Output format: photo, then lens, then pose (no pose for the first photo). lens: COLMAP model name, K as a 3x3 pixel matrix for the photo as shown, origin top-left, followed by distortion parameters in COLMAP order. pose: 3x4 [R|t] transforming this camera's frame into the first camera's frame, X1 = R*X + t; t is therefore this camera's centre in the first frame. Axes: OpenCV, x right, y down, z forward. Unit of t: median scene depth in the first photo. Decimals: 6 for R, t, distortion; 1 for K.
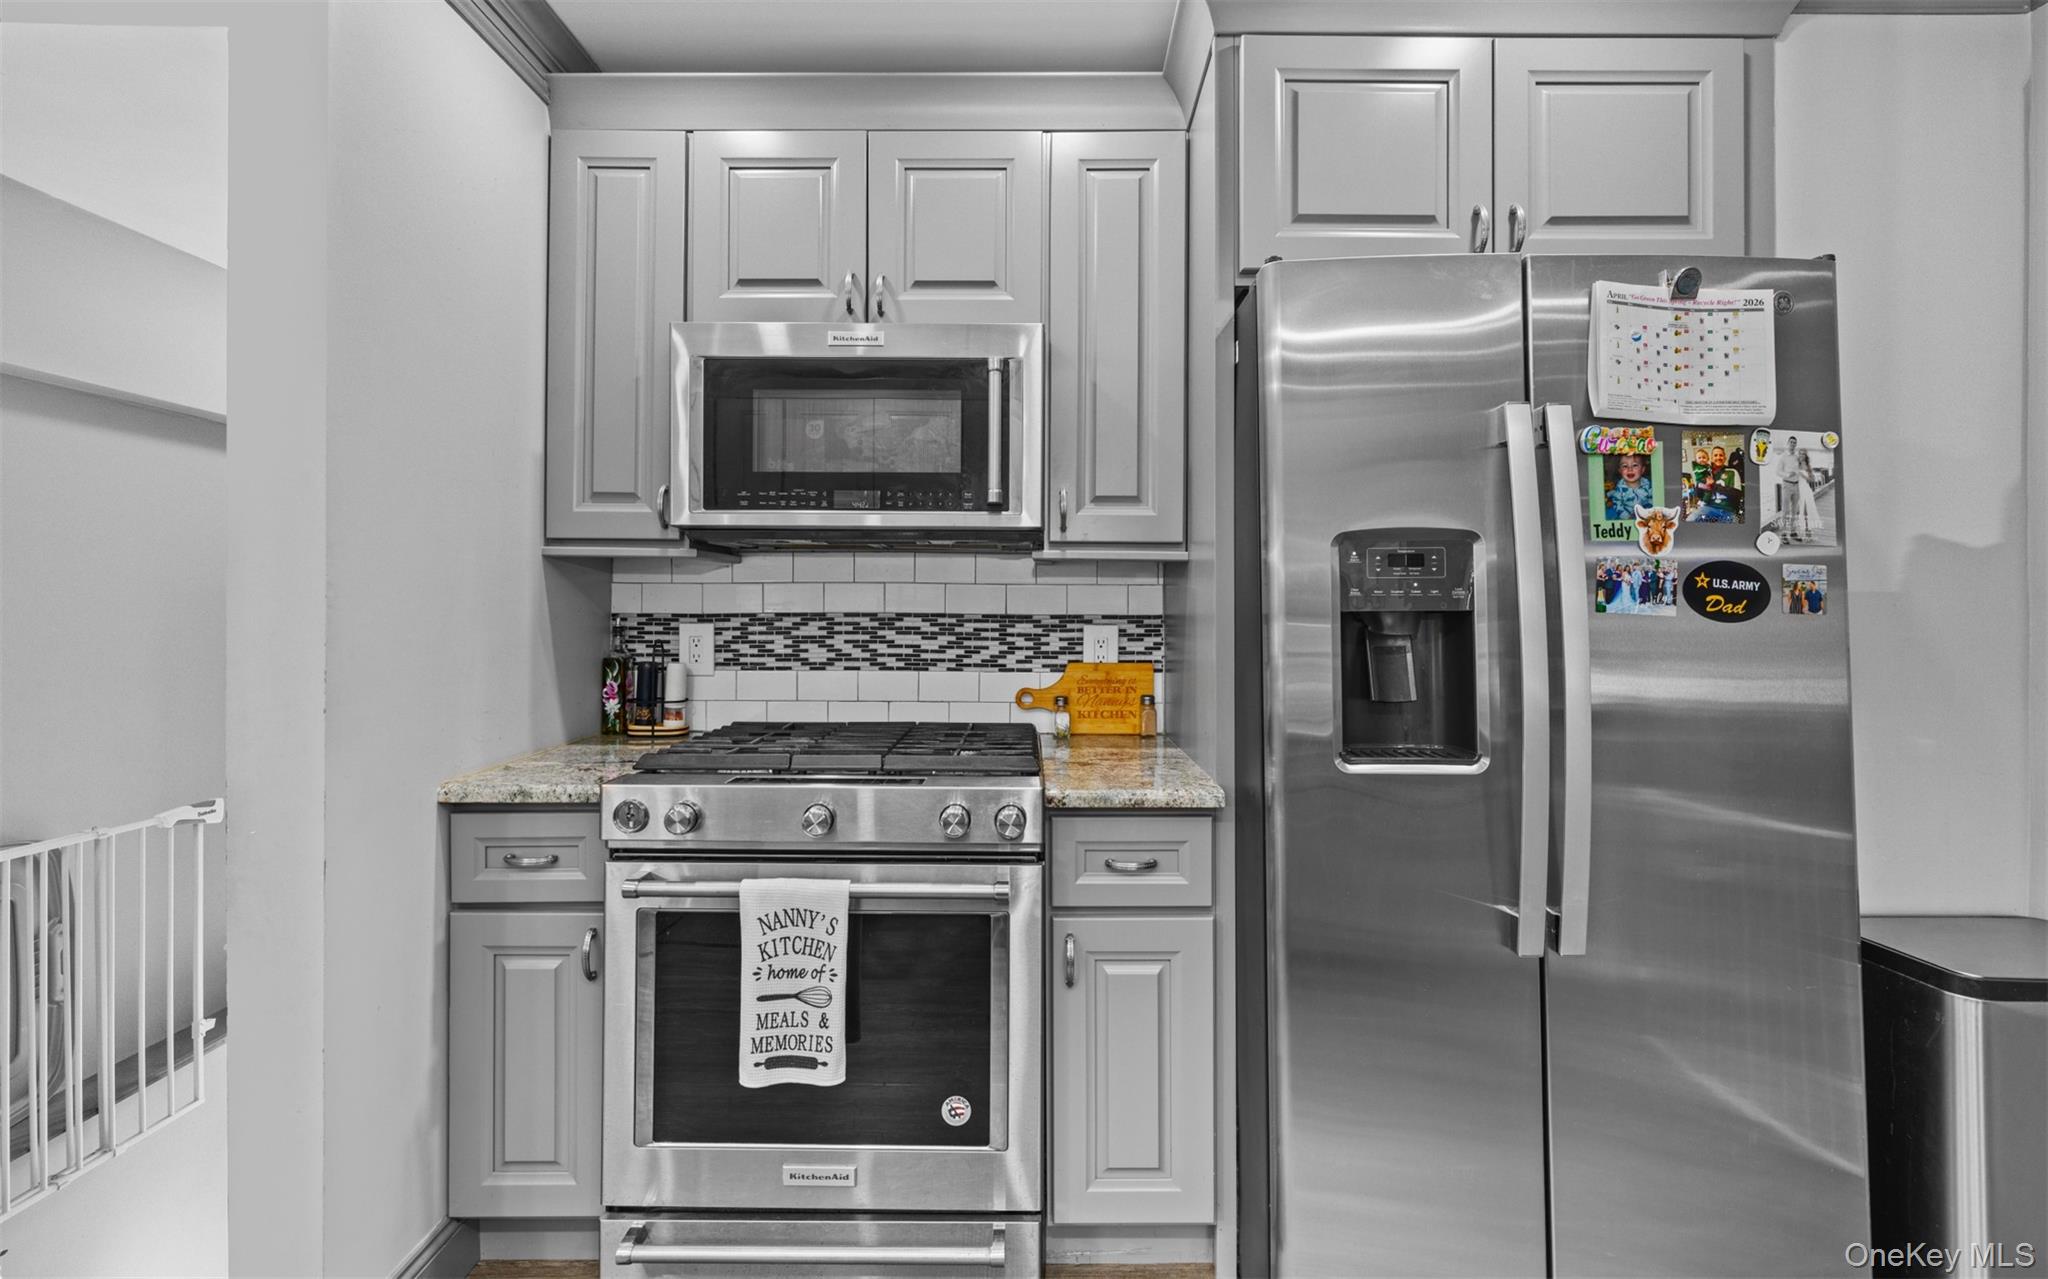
lens RADIAL K [[873.9, 0, 969.9], [0, 873.9, 601.7], [0, 0, 1]] dist [-0.002636, -0.000468]
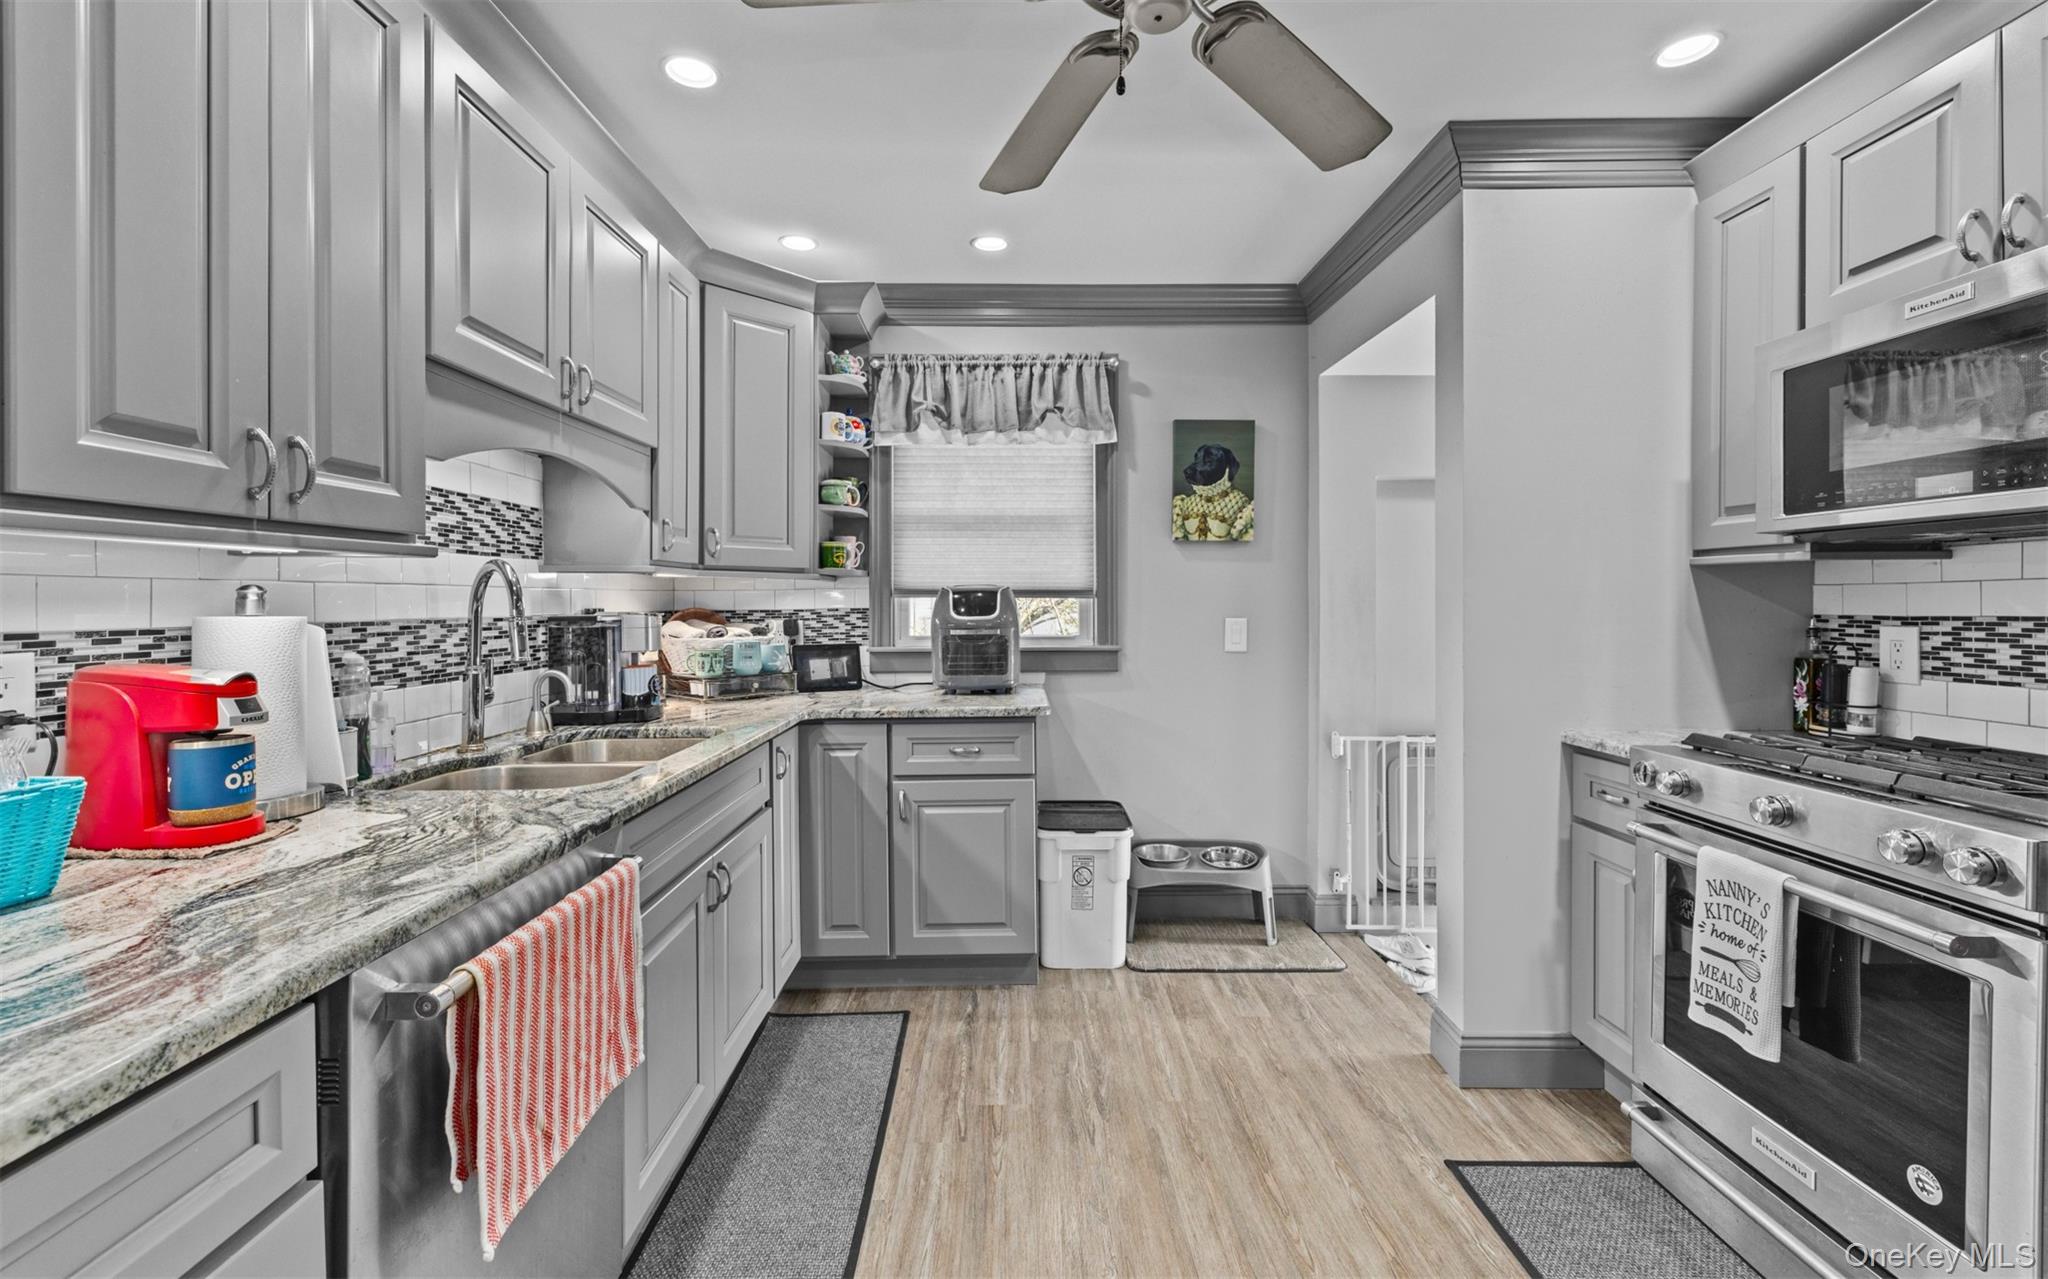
lens RADIAL K [[873.9, 0, 996.6], [0, 873.9, 606.9], [0, 0, 1]] dist [-0.002636, -0.000468]
pose [[-0.013589, 0.000908, -0.999907, 0.663594], [0.002455, 0.999997, 0.000874, 0.000855], [0.999905, -0.002443, -0.013591, 0.062537]]
